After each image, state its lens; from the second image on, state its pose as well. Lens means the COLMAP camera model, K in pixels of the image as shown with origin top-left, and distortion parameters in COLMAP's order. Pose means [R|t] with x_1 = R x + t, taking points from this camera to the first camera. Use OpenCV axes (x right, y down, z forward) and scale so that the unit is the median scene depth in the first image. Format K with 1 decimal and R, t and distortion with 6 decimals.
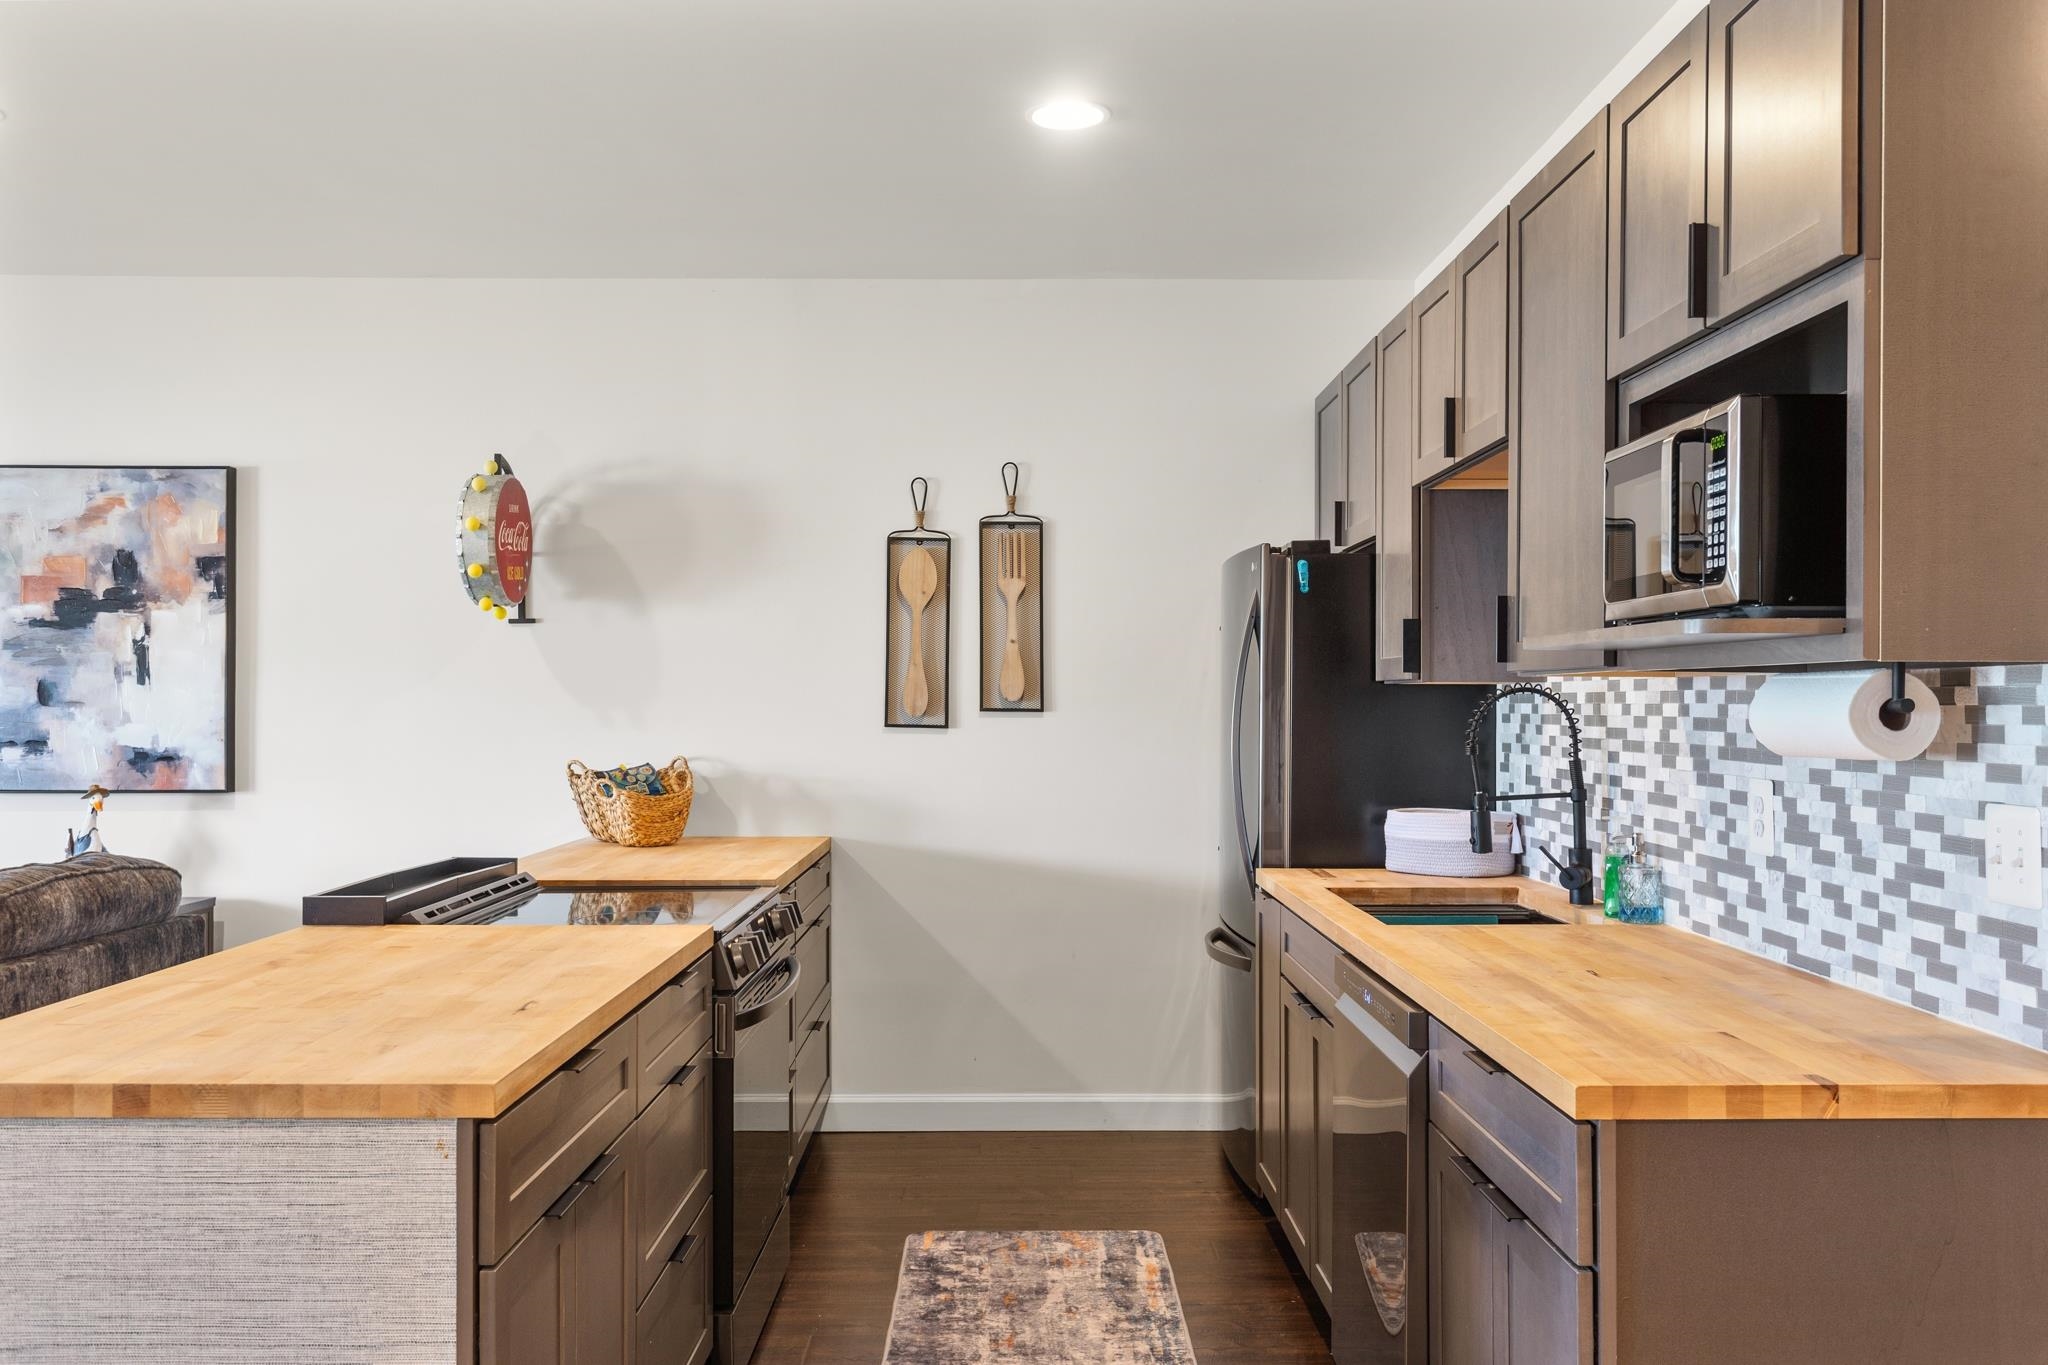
lens RADIAL K [[1681.9, 0, 1026.4], [0, 1681.9, 697.1], [0, 0, 1]] dist [0.013581, 0.003517]
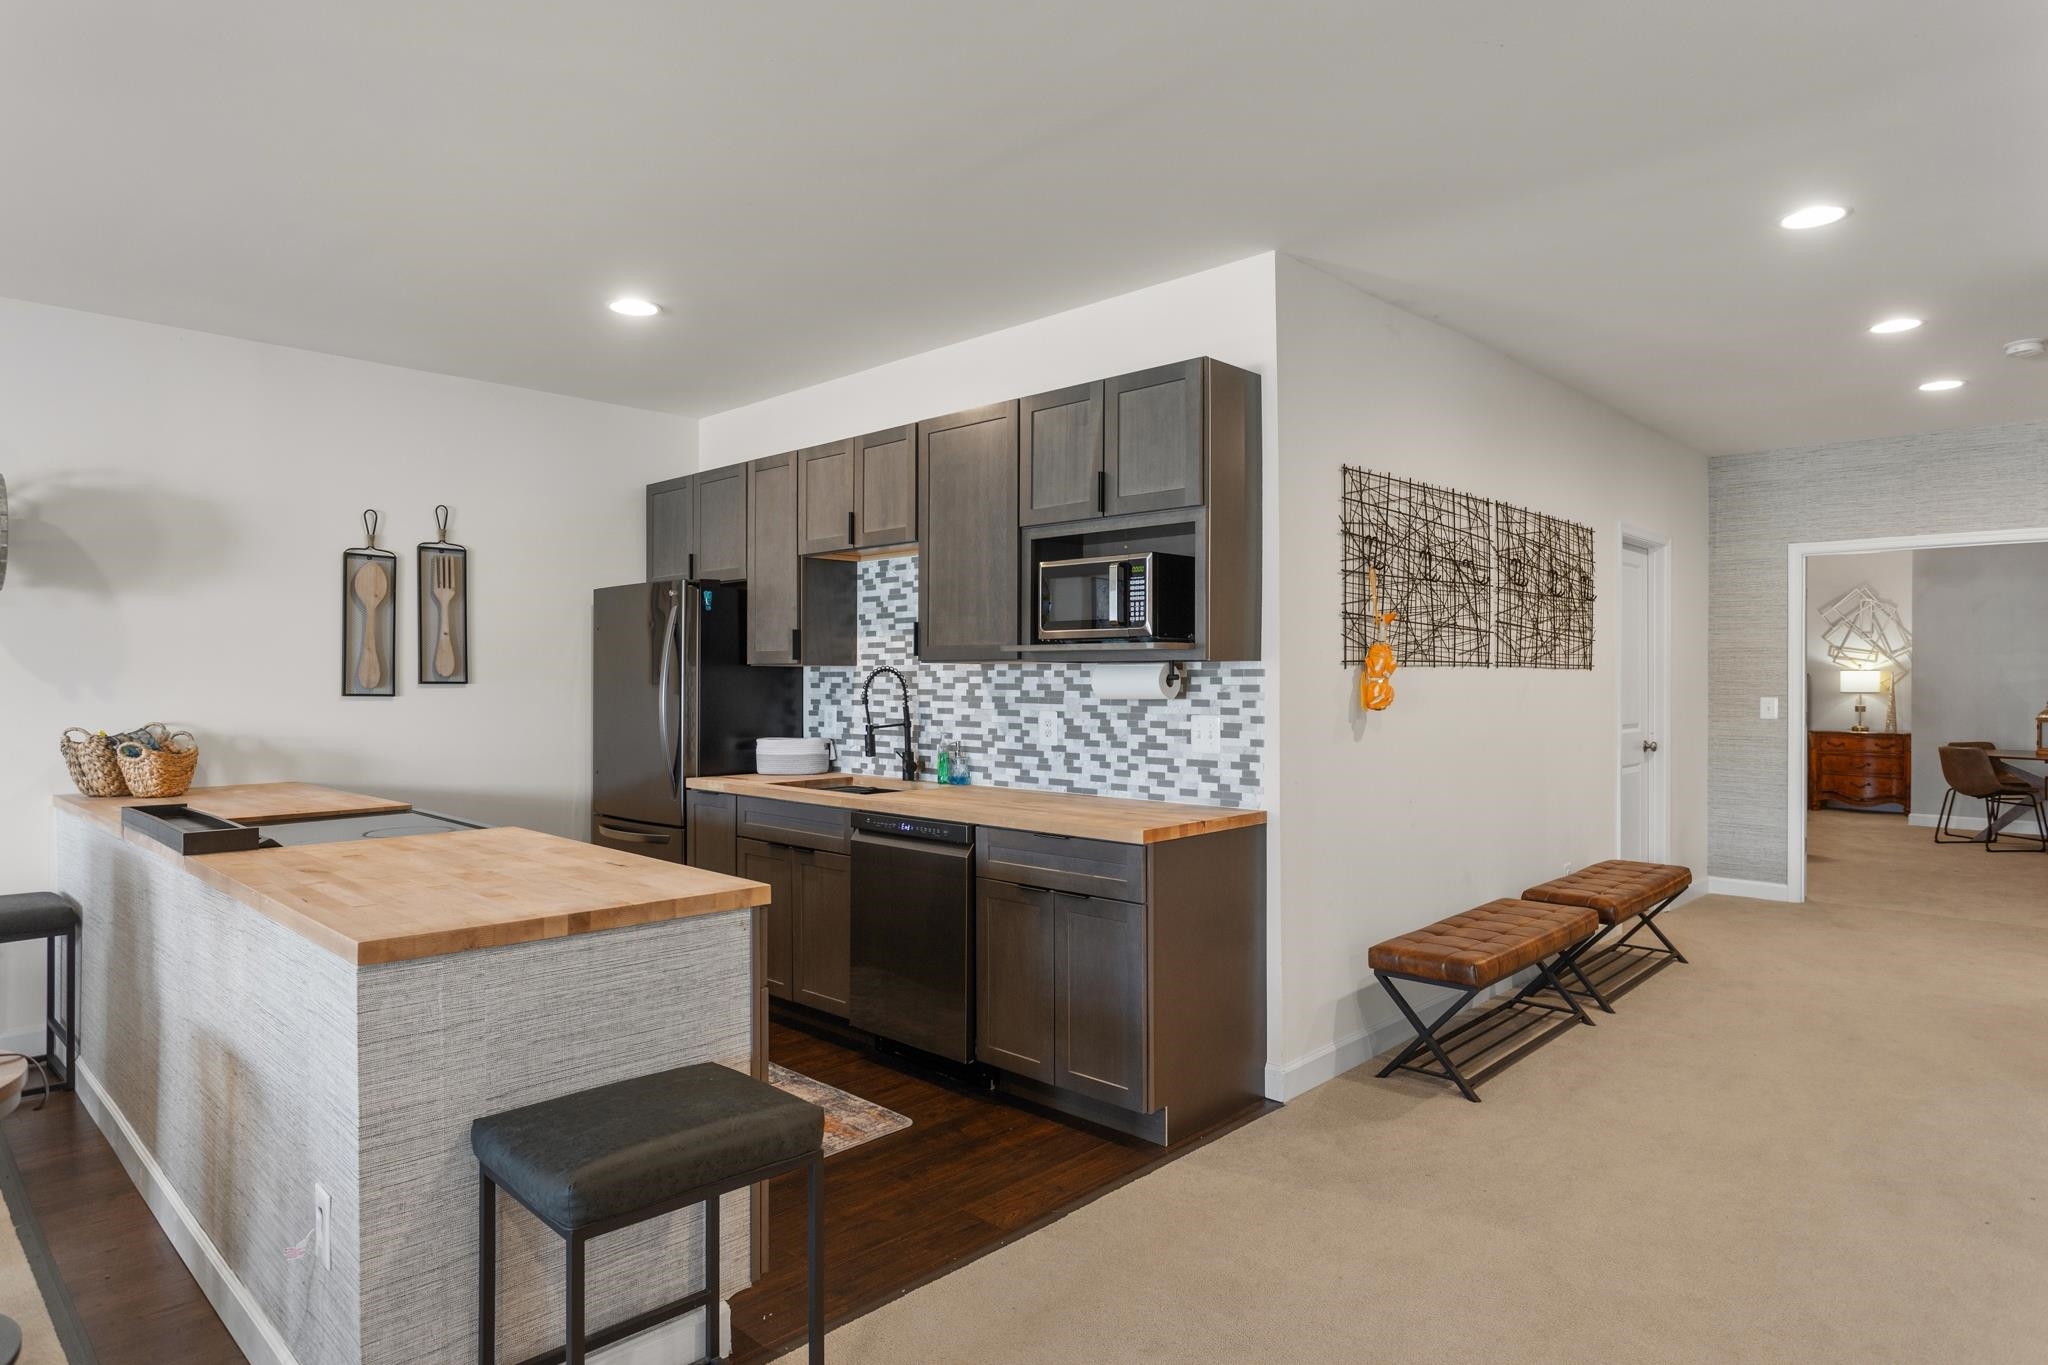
lens RADIAL K [[1181.1, 0, 1024.9], [0, 1181.1, 673.5], [0, 0, 1]] dist [0.006335, 0.001791]
pose [[0.702467, 0.001176, 0.711716, -0.653238], [-0.000885, 0.999999, -0.000779, 0.000774], [-0.711716, -0.000082, 0.702467, -0.060012]]
